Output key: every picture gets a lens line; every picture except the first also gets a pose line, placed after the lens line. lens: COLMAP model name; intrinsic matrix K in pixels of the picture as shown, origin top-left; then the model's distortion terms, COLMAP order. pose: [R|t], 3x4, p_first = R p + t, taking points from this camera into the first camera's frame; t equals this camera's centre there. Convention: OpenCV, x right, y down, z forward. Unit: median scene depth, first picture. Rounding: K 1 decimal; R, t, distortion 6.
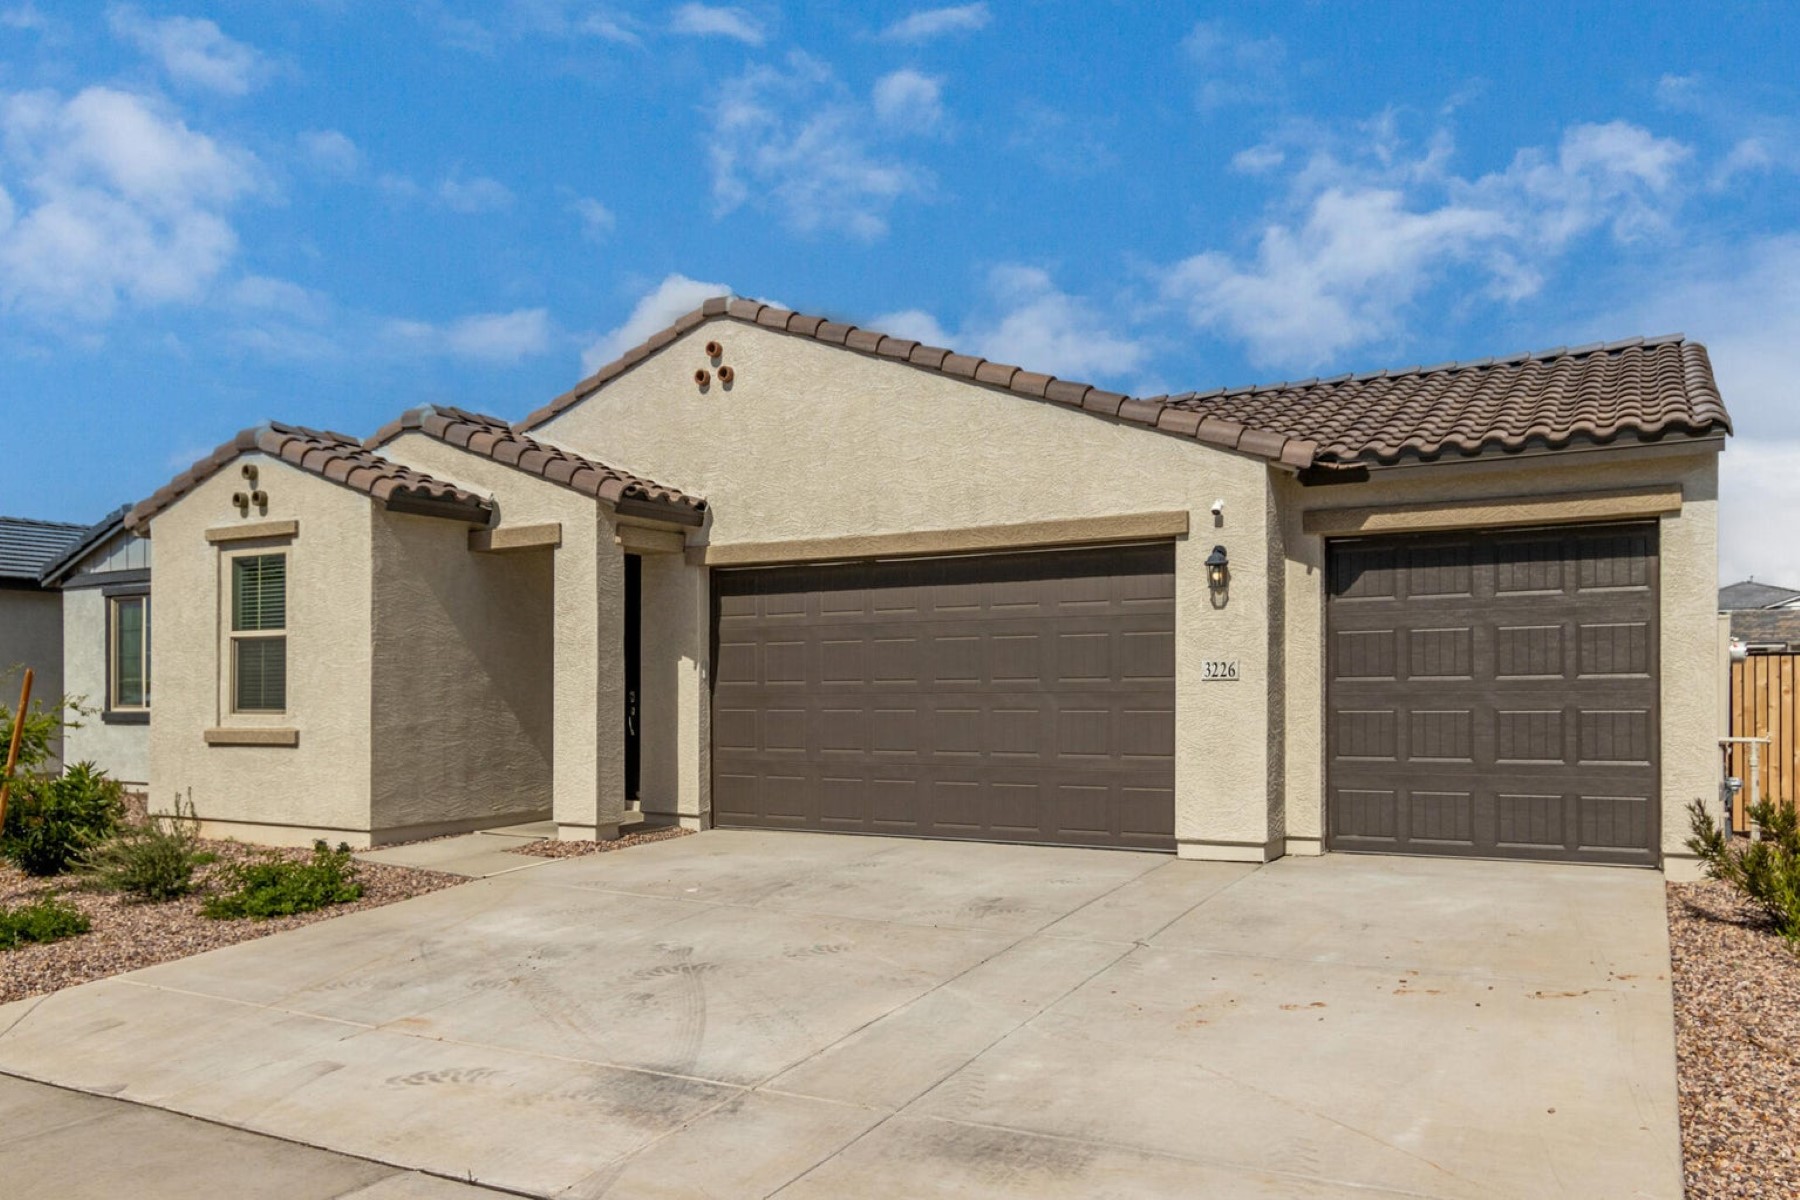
lens RADIAL K [[948.8, 0, 900.2], [0, 948.8, 702.0], [0, 0, 1]] dist [0.001884, 0.000690]
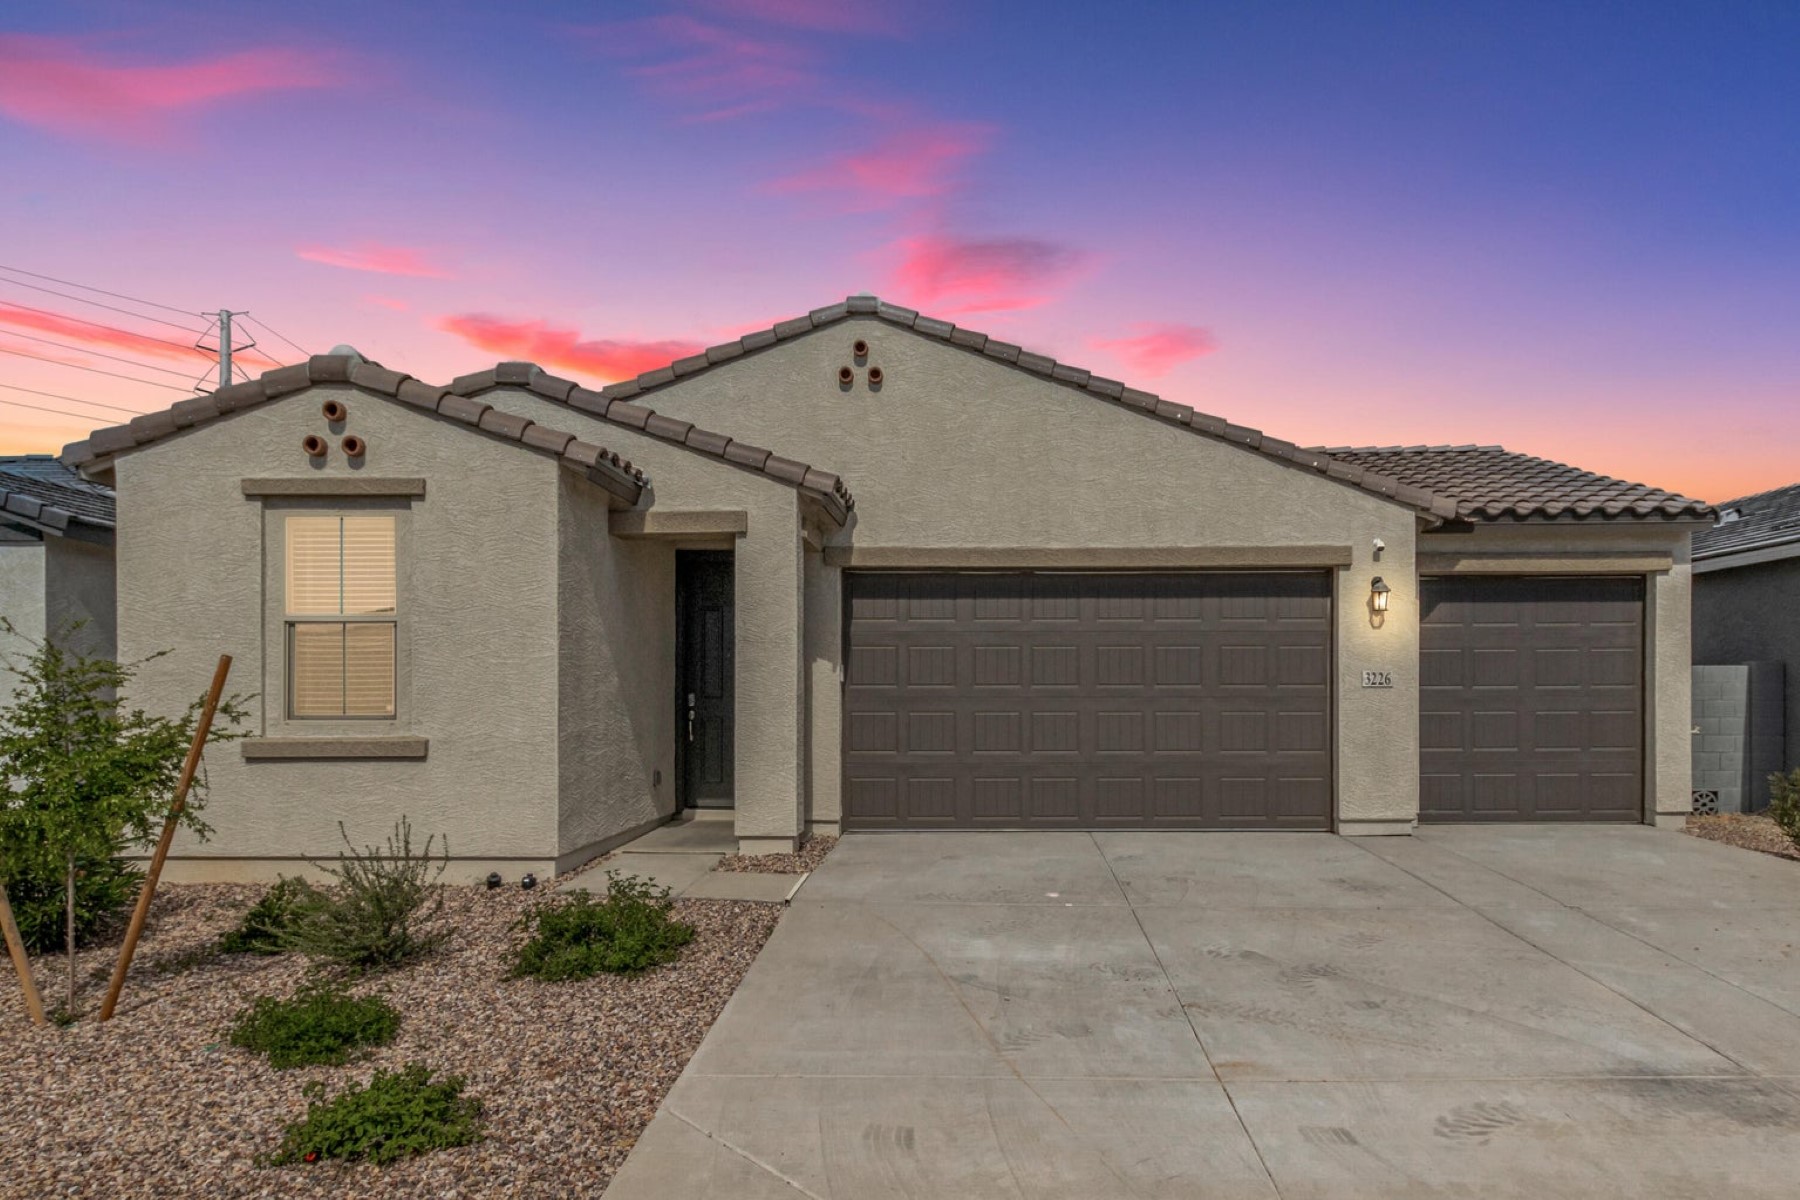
lens RADIAL K [[834.7, 0, 900.0], [0, 834.7, 710.0], [0, 0, 1]] dist [0.005024, 0.000250]
pose [[0.929529, -0.000930, 0.368747, -0.551619], [-0.000282, 0.999995, 0.003234, 0.002410], [-0.368748, -0.003110, 0.929524, 0.201902]]
